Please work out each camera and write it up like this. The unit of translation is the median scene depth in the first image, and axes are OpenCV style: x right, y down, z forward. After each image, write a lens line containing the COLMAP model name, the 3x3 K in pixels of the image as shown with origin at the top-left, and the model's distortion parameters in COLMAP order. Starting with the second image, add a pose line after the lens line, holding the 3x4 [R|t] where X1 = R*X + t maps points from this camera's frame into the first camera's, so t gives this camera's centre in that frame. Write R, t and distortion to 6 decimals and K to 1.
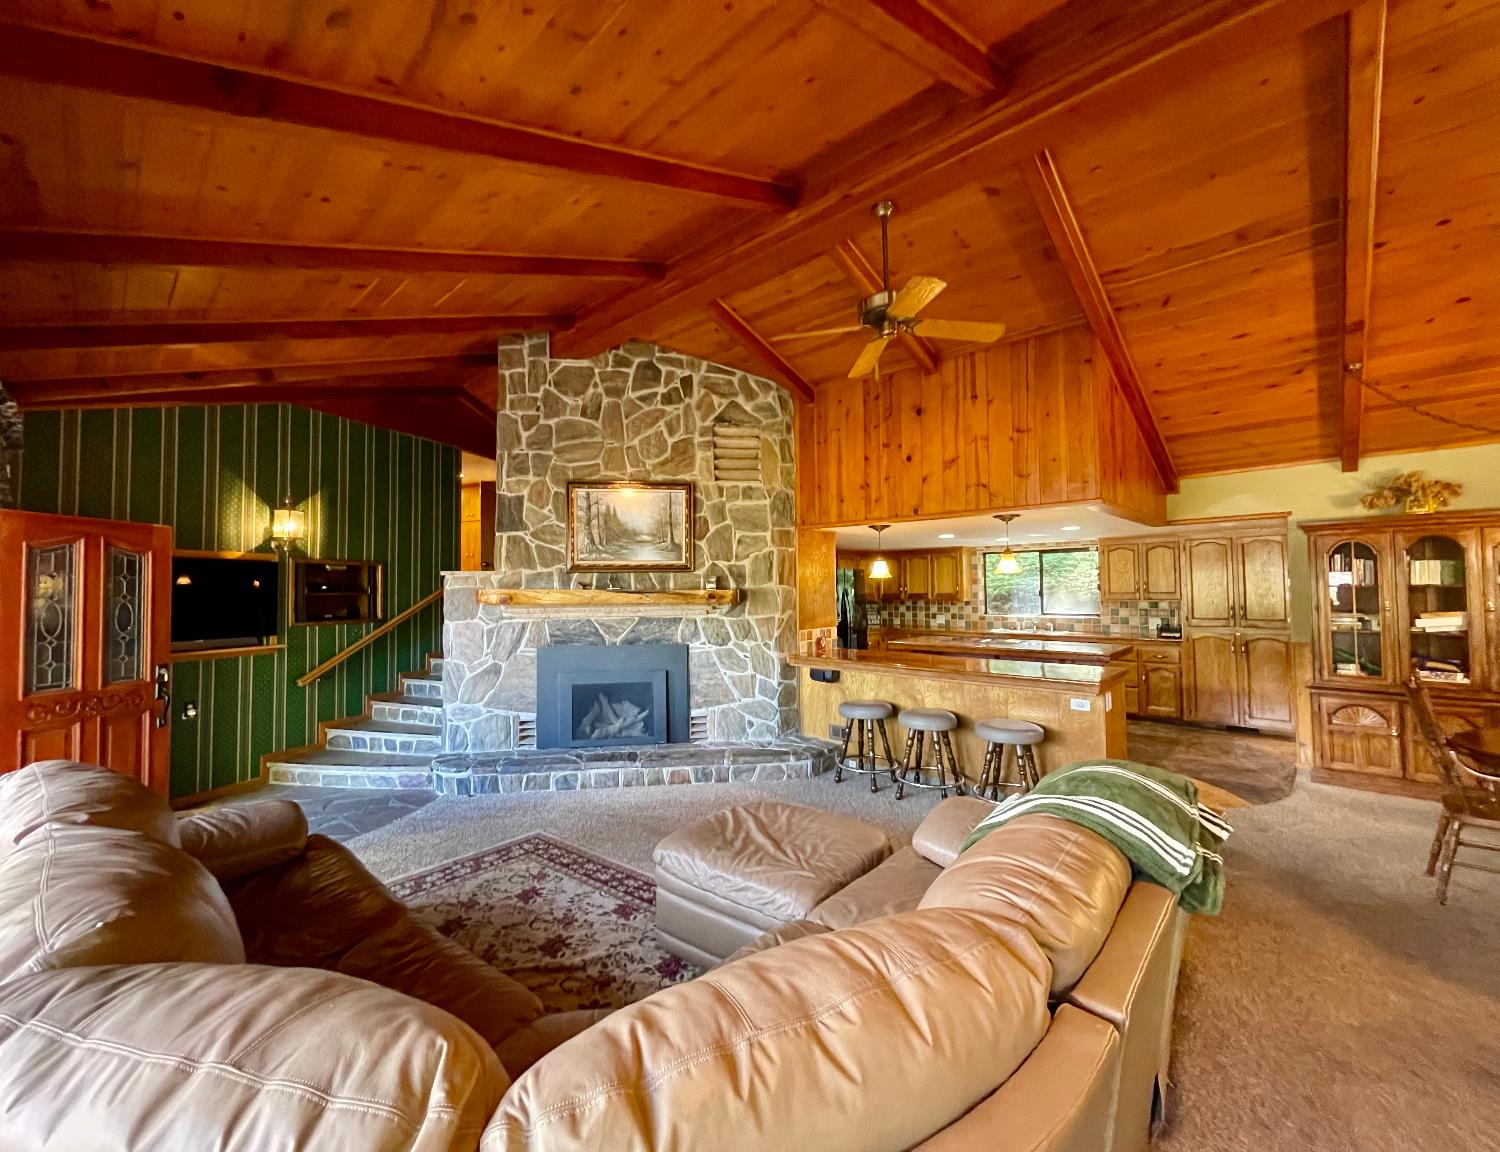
lens RADIAL K [[629.3, 0, 722.0], [0, 629.3, 576.5], [0, 0, 1]] dist [0.003952, 0.000305]
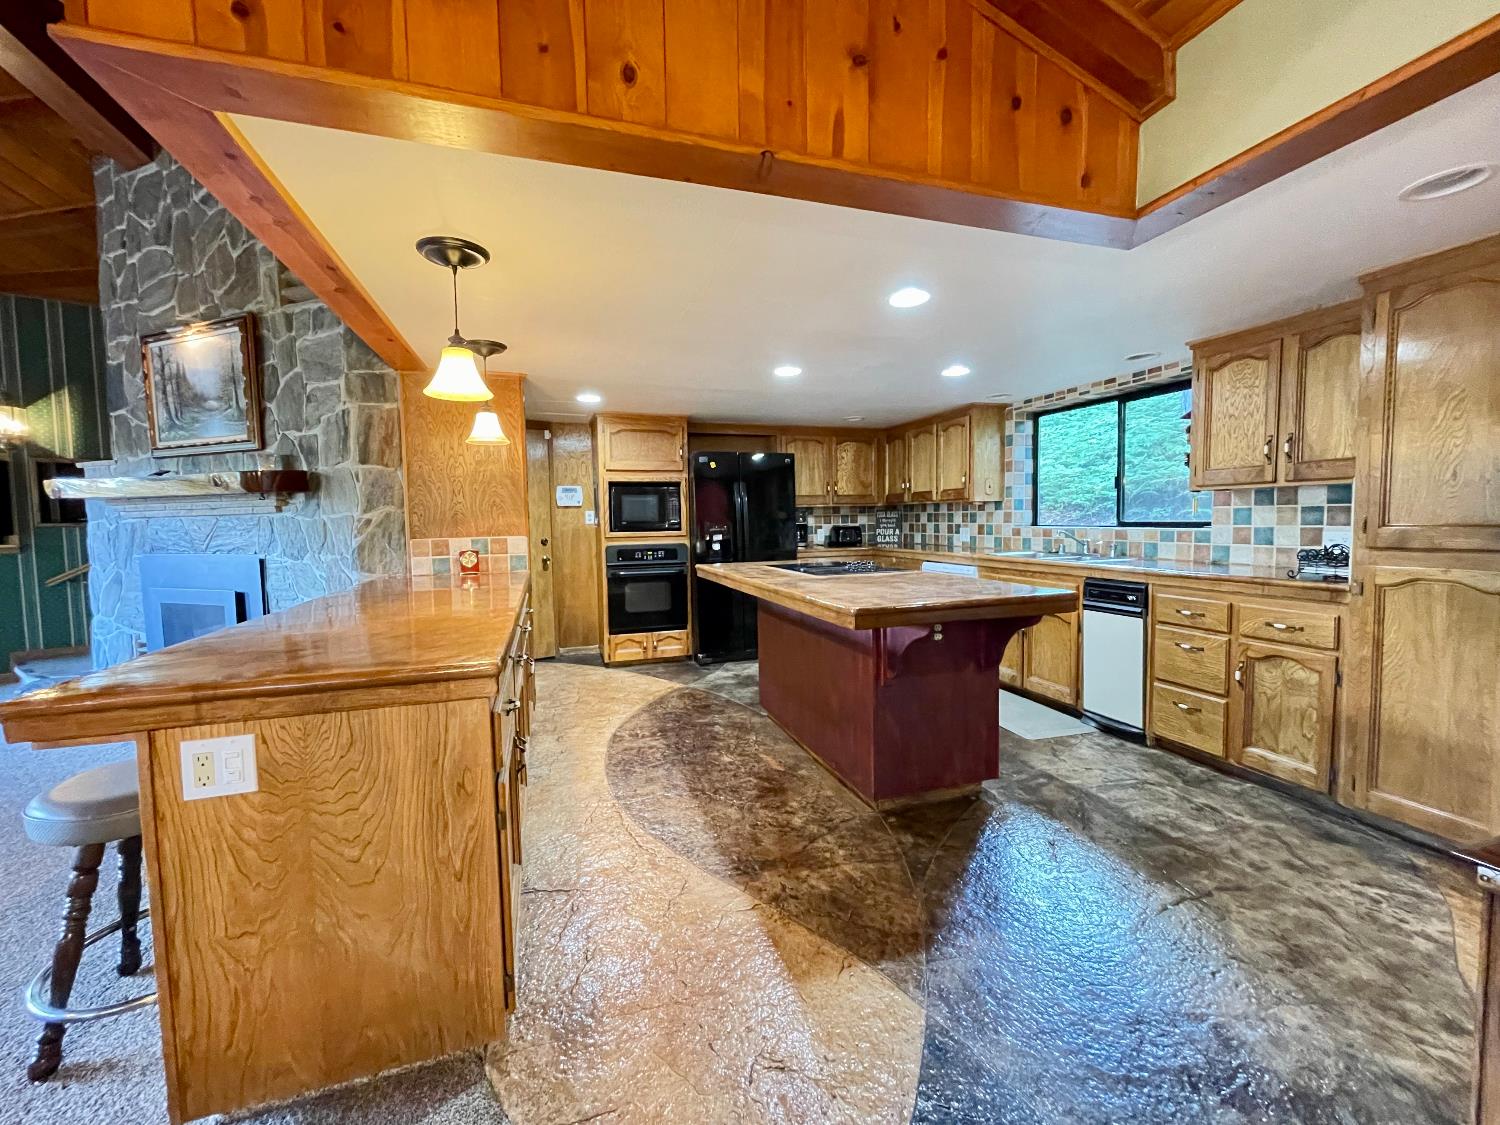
lens RADIAL K [[607.6, 0, 746.2], [0, 607.6, 554.8], [0, 0, 1]] dist [-0.000275, 0.000861]
pose [[0.884413, 0.023985, -0.466088, 0.711238], [0.016513, 0.996445, 0.082611, 0.059334], [0.466413, -0.080759, 0.880873, 0.651002]]
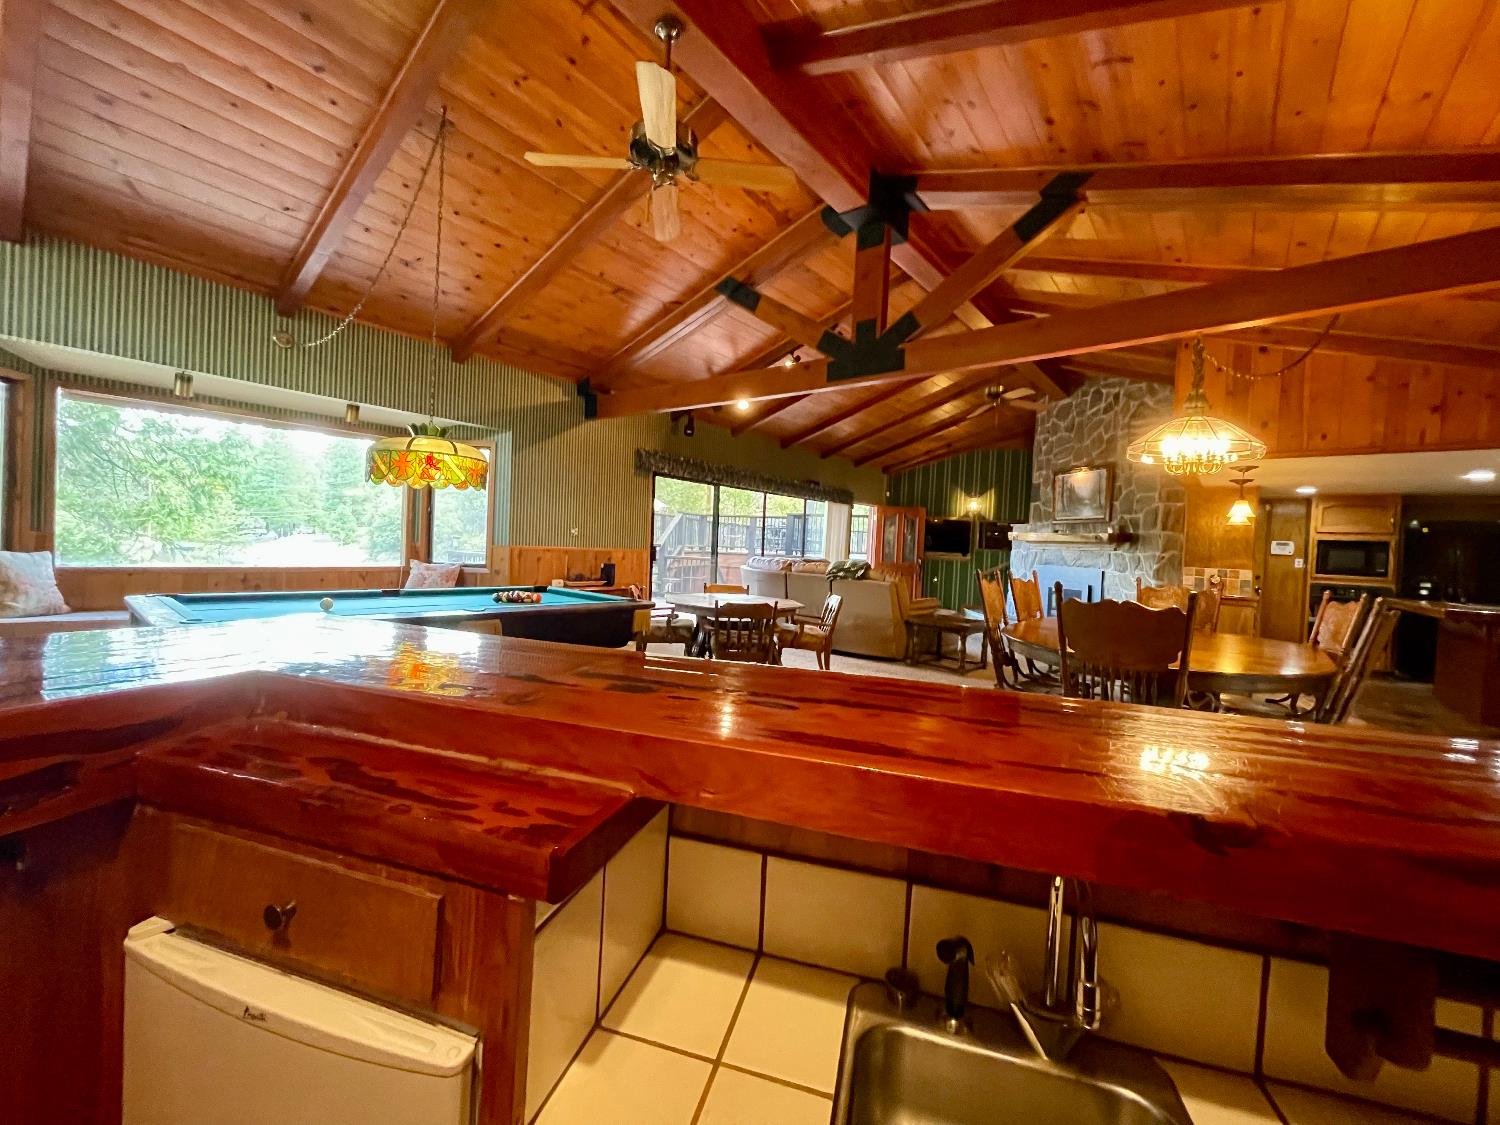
lens RADIAL K [[607.6, 0, 746.2], [0, 607.6, 554.8], [0, 0, 1]] dist [-0.000275, 0.000861]
pose [[0.085631, 0.031967, -0.995814, 1.318595], [-0.028631, 0.999151, 0.029612, 0.051126], [0.995915, 0.025975, 0.086474, 0.006627]]
